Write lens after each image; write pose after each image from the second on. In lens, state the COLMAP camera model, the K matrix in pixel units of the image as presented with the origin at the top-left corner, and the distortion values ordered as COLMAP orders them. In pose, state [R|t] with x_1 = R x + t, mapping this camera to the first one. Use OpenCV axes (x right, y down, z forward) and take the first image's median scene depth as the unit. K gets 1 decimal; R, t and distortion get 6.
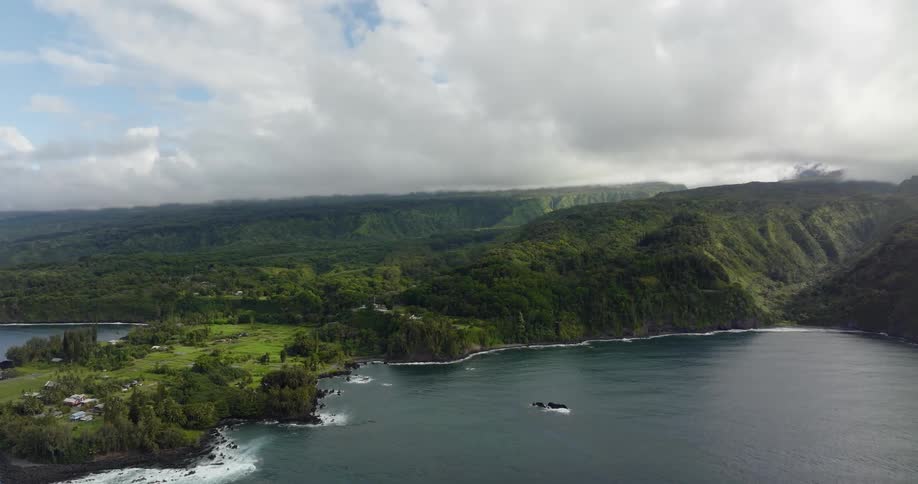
lens RADIAL K [[587.6, 0, 458.5], [0, 587.6, 243.1], [0, 0, 1]] dist [-0.093027, 0.001422]
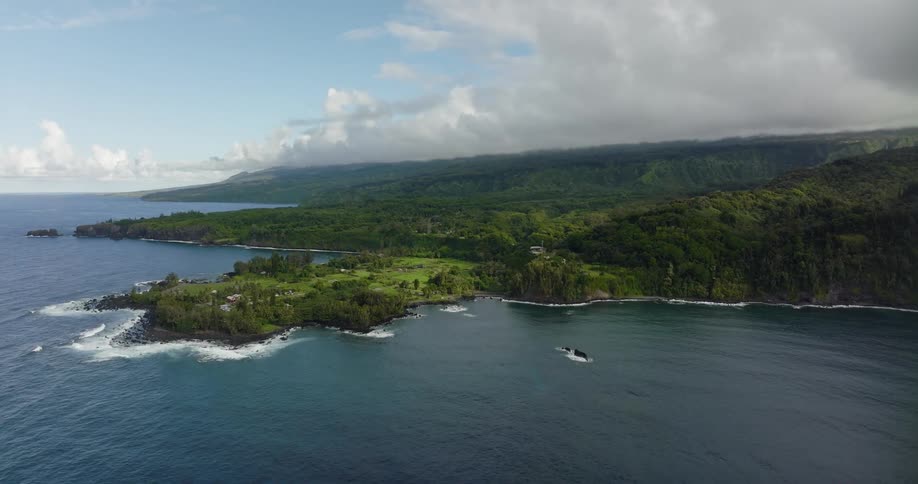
lens RADIAL K [[587.6, 0, 457.6], [0, 587.6, 243.2], [0, 0, 1]] dist [-0.093027, 0.001422]
pose [[0.846246, 0.054901, -0.529956, 0.276207], [-0.008473, 0.995938, 0.089645, 0.004836], [0.532725, -0.071371, 0.843273, 0.040754]]
